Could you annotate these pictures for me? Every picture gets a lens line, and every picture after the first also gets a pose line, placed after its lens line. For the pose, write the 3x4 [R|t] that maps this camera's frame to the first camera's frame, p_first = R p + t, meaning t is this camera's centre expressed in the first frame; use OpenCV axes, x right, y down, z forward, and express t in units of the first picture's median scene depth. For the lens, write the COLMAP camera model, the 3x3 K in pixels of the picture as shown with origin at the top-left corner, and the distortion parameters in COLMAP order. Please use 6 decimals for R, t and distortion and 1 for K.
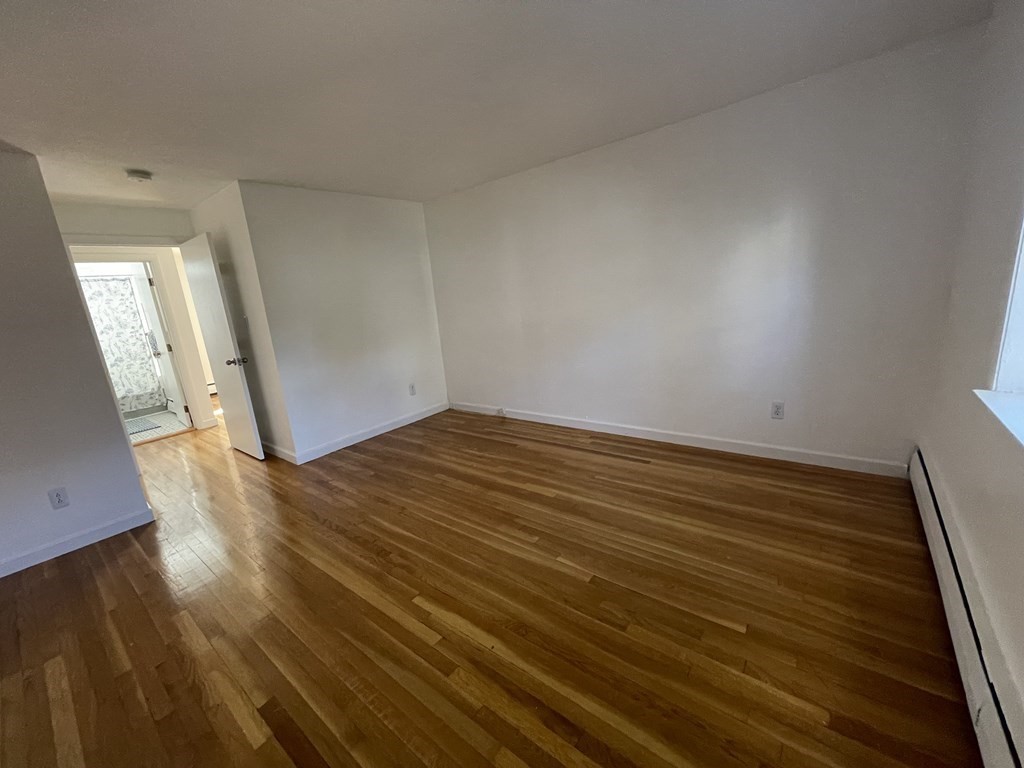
lens RADIAL K [[412.4, 0, 514.8], [0, 412.4, 381.0], [0, 0, 1]] dist [-0.003107, -0.000088]
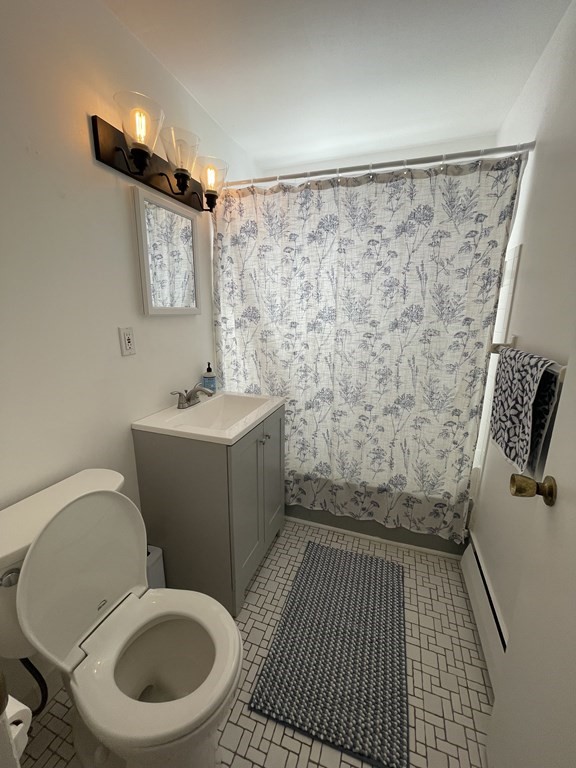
lens RADIAL K [[309.3, 0, 290.0], [0, 309.3, 383.3], [0, 0, 1]] dist [-0.003107, -0.000088]
pose [[0.330357, 0.311750, -0.890885, -0.740890], [-0.247364, 0.939483, 0.237029, -0.107221], [0.910865, 0.142069, 0.387481, 0.782473]]
